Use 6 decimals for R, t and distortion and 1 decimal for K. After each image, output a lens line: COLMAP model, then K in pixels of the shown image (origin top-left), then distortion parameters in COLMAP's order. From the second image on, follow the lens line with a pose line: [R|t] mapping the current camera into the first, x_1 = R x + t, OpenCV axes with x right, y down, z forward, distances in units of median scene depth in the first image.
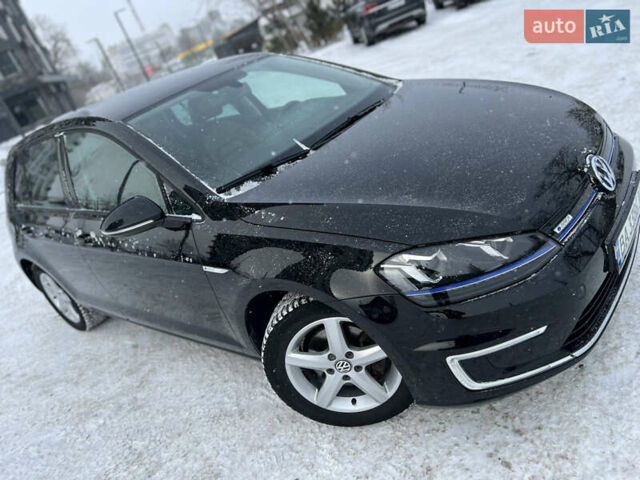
lens RADIAL K [[499.6, 0, 319.7], [0, 499.6, 239.4], [0, 0, 1]] dist [0.047690, -0.026062]
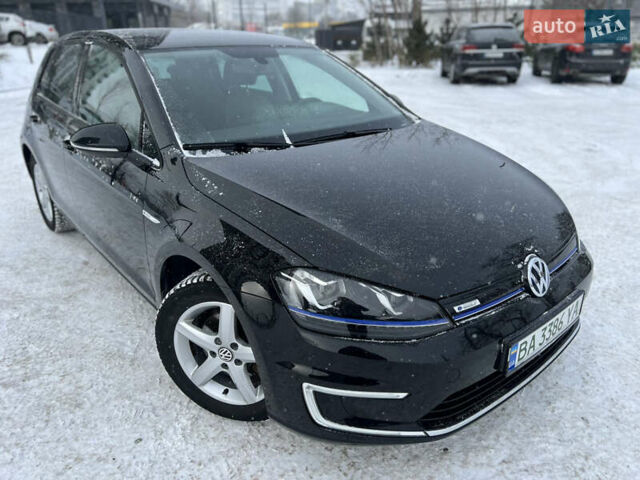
lens RADIAL K [[499.6, 0, 321.2], [0, 499.6, 240.5], [0, 0, 1]] dist [0.047690, -0.026062]
pose [[0.920727, 0.386577, -0.053107, 0.169927], [-0.386751, 0.922155, 0.007382, -0.034443], [0.051826, 0.013742, 0.998562, 0.003139]]
